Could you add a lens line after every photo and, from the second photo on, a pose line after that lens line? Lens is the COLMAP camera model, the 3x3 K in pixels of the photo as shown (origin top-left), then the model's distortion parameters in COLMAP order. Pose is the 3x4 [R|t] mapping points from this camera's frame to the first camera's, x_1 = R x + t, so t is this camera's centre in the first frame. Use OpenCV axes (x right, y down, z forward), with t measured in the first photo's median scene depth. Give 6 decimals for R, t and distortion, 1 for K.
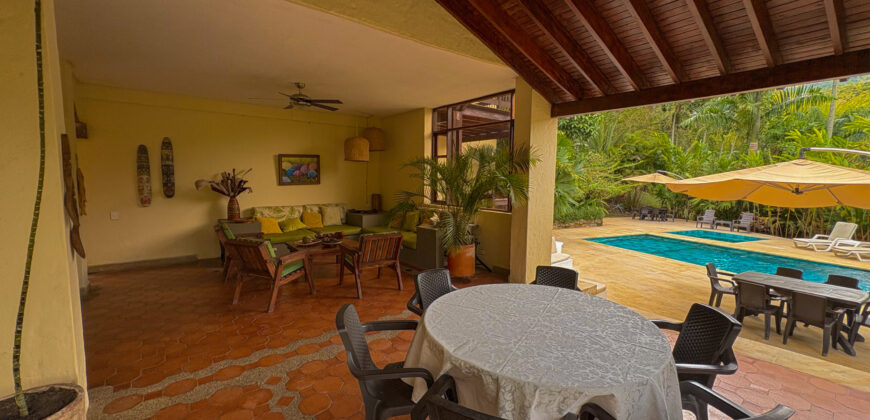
lens RADIAL K [[346.2, 0, 435.0], [0, 346.2, 210.0], [0, 0, 1]] dist [0.001402, 0.000125]
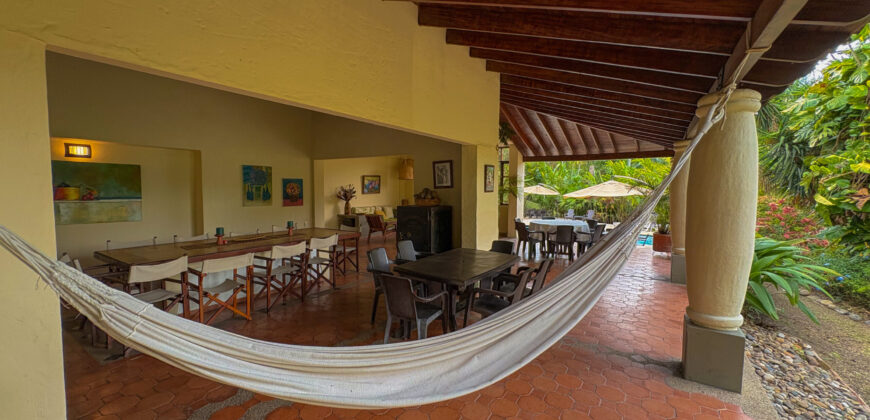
lens RADIAL K [[346.2, 0, 435.0], [0, 346.2, 210.0], [0, 0, 1]] dist [0.001402, 0.000125]
pose [[0.949343, -0.024617, 0.313276, -0.620231], [0.035405, 0.998958, -0.028792, 0.061606], [-0.312241, 0.038425, 0.949226, -0.642317]]
